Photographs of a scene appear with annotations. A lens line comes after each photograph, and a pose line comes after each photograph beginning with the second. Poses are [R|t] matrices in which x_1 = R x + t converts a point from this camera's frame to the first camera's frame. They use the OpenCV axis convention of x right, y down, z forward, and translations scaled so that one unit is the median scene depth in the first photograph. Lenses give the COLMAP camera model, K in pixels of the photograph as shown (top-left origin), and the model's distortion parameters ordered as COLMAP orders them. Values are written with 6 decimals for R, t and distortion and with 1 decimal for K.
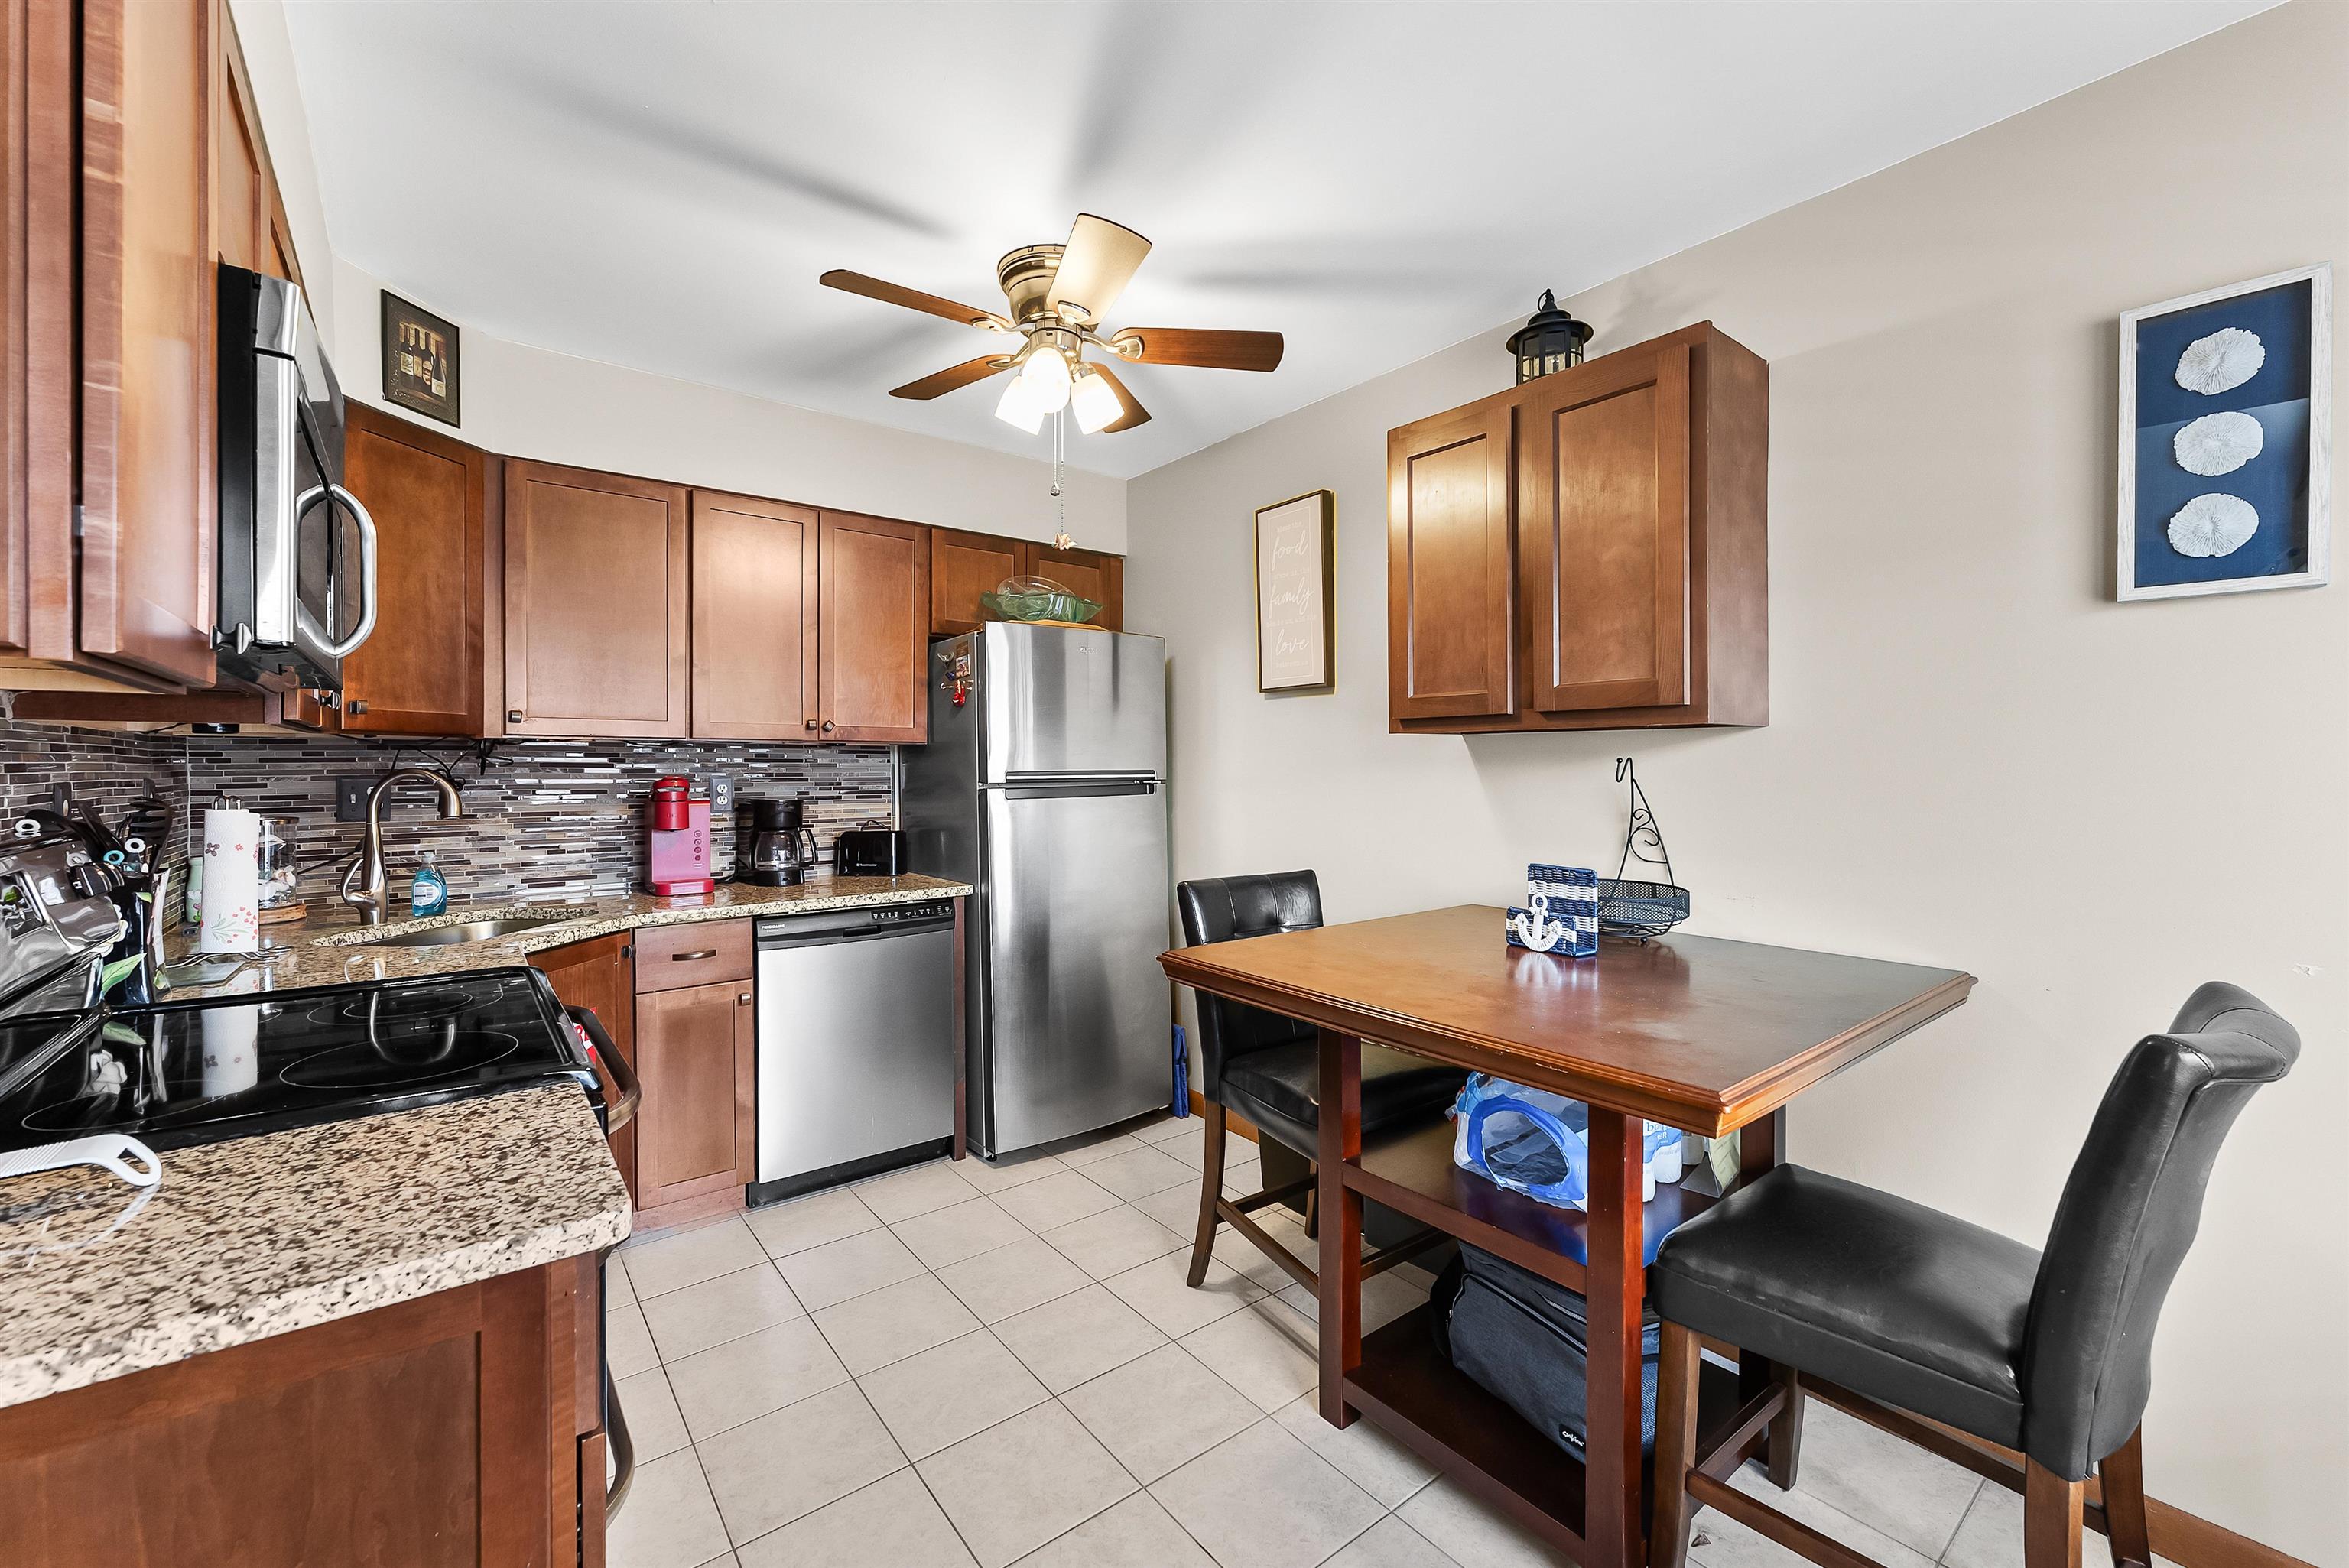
lens RADIAL K [[952.4, 0, 1167.1], [0, 952.4, 766.6], [0, 0, 1]] dist [0.001928, -0.001690]
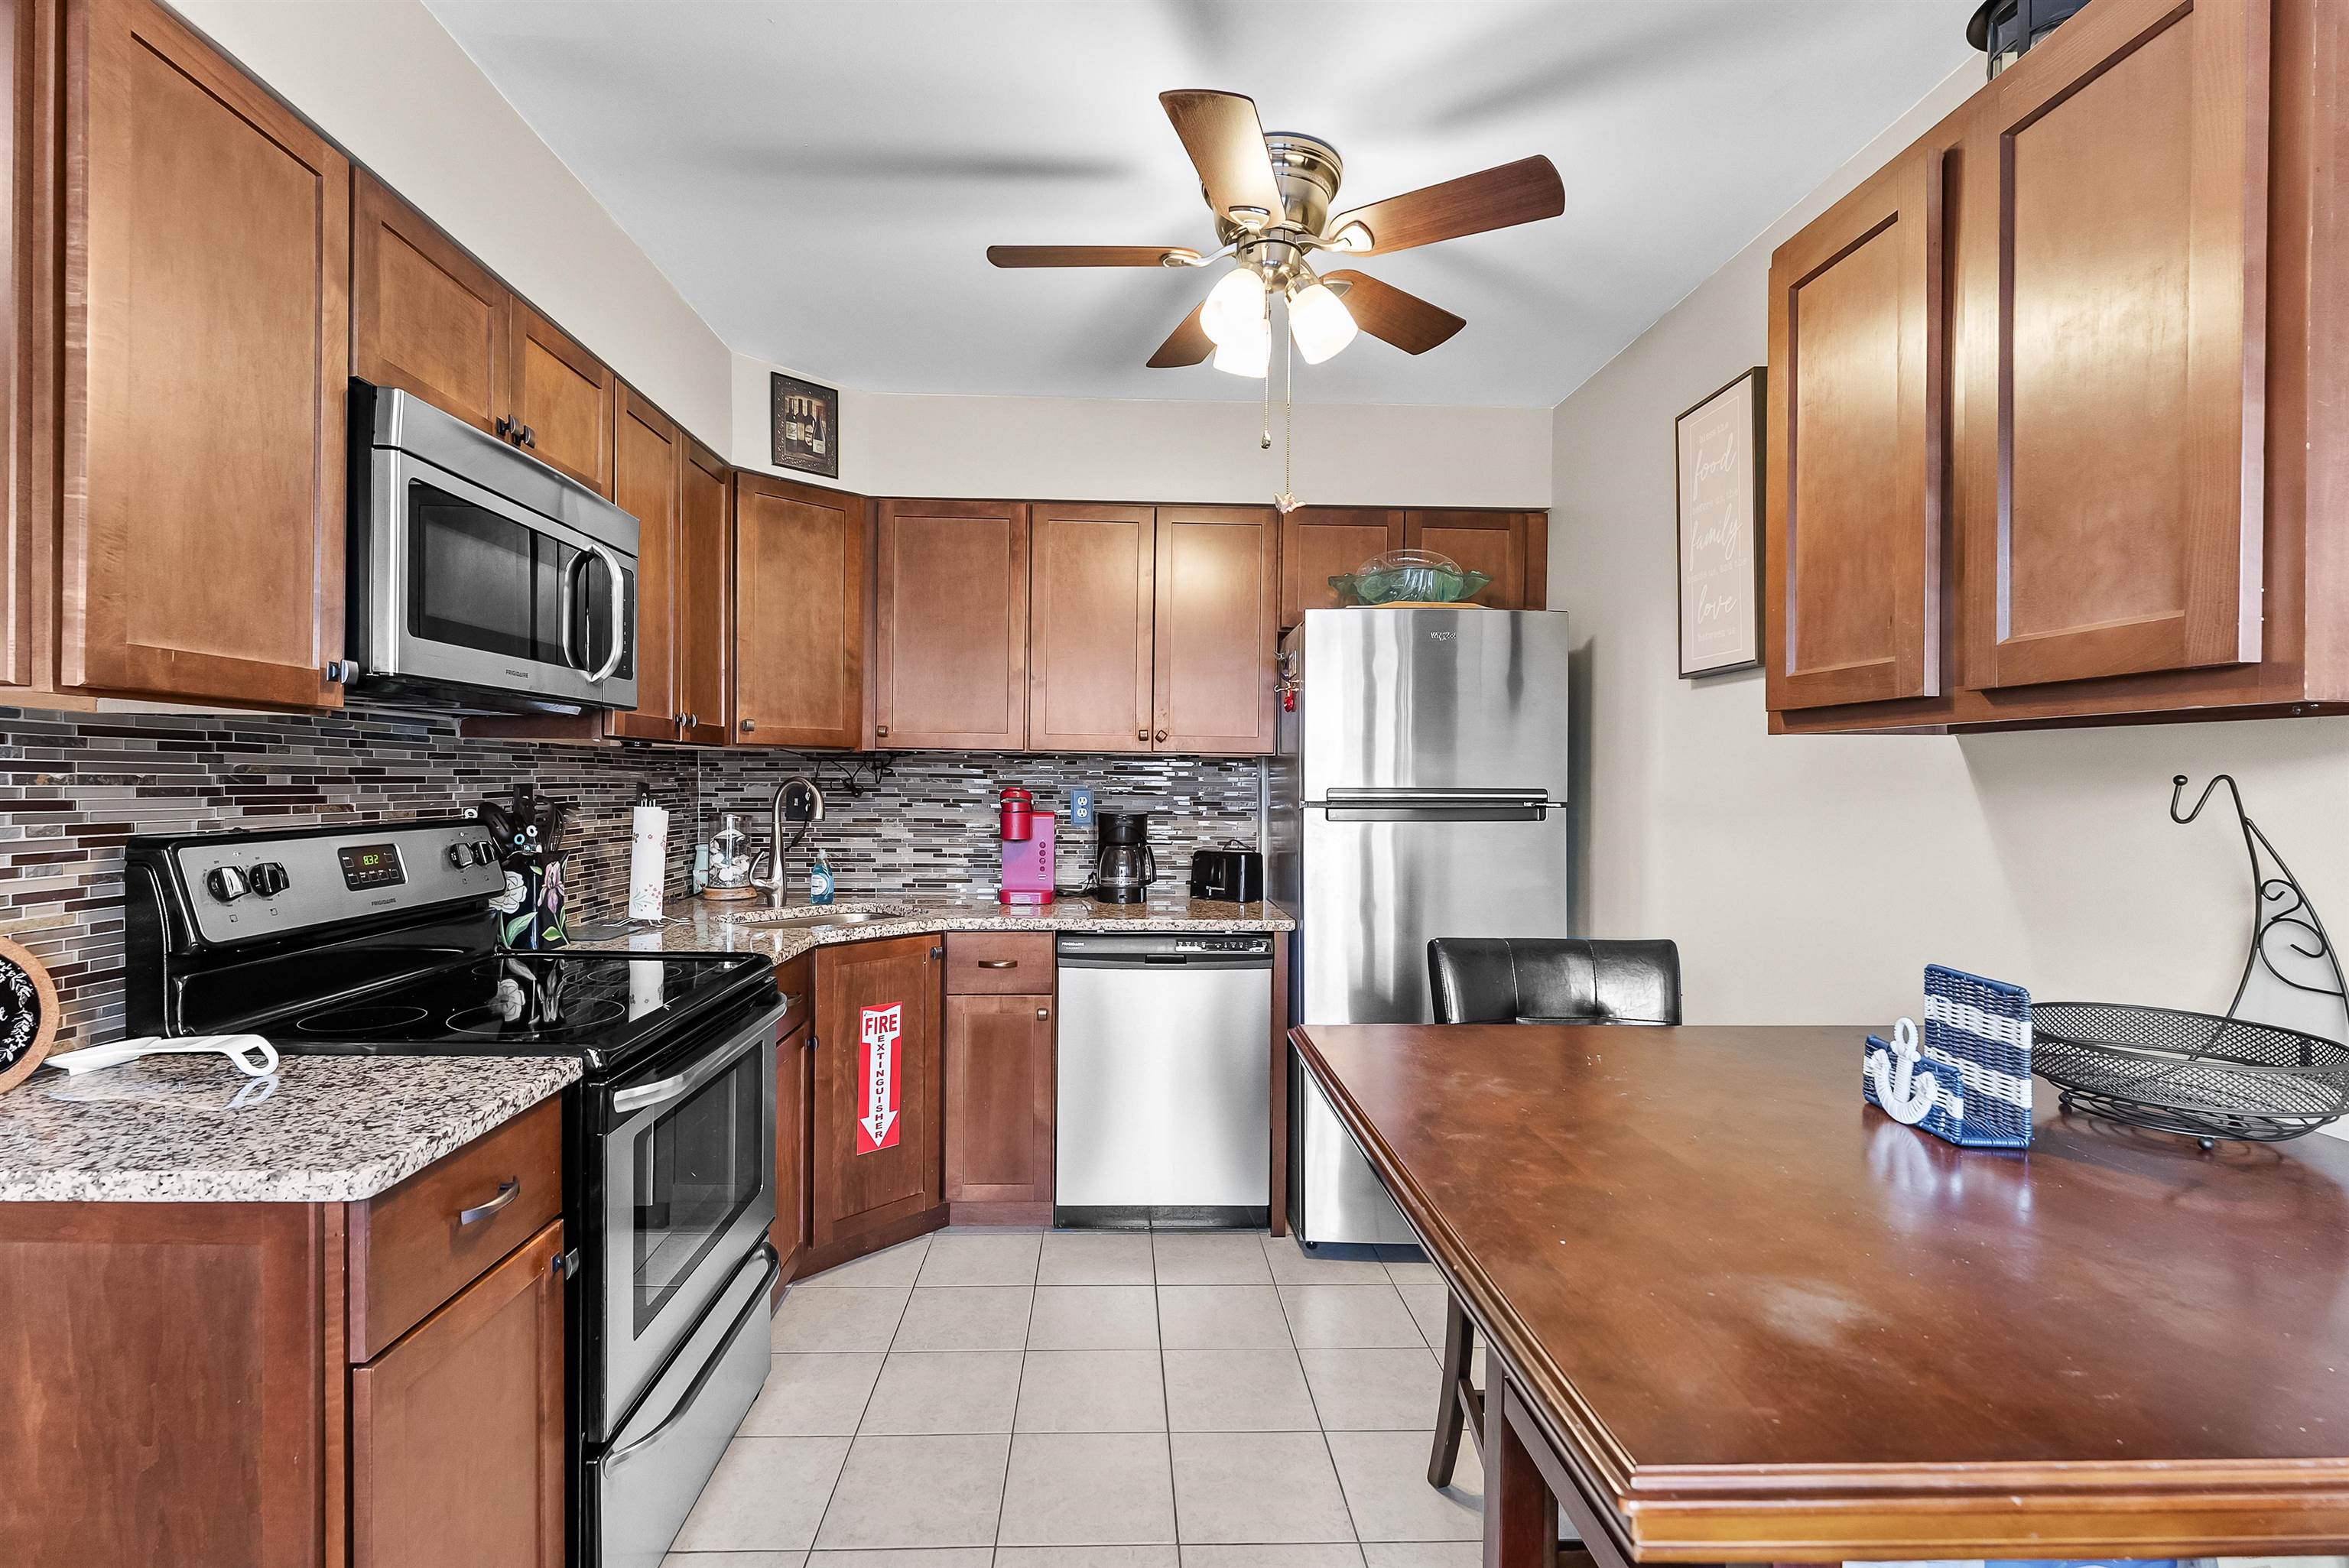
lens RADIAL K [[1064.4, 0, 1164.6], [0, 1064.4, 785.6], [0, 0, 1]] dist [0.001093, -0.001340]
pose [[0.809181, 0.013476, -0.587405, 0.347892], [-0.012335, 0.999906, 0.005946, -0.000383], [0.587430, 0.002434, 0.809271, 0.212504]]
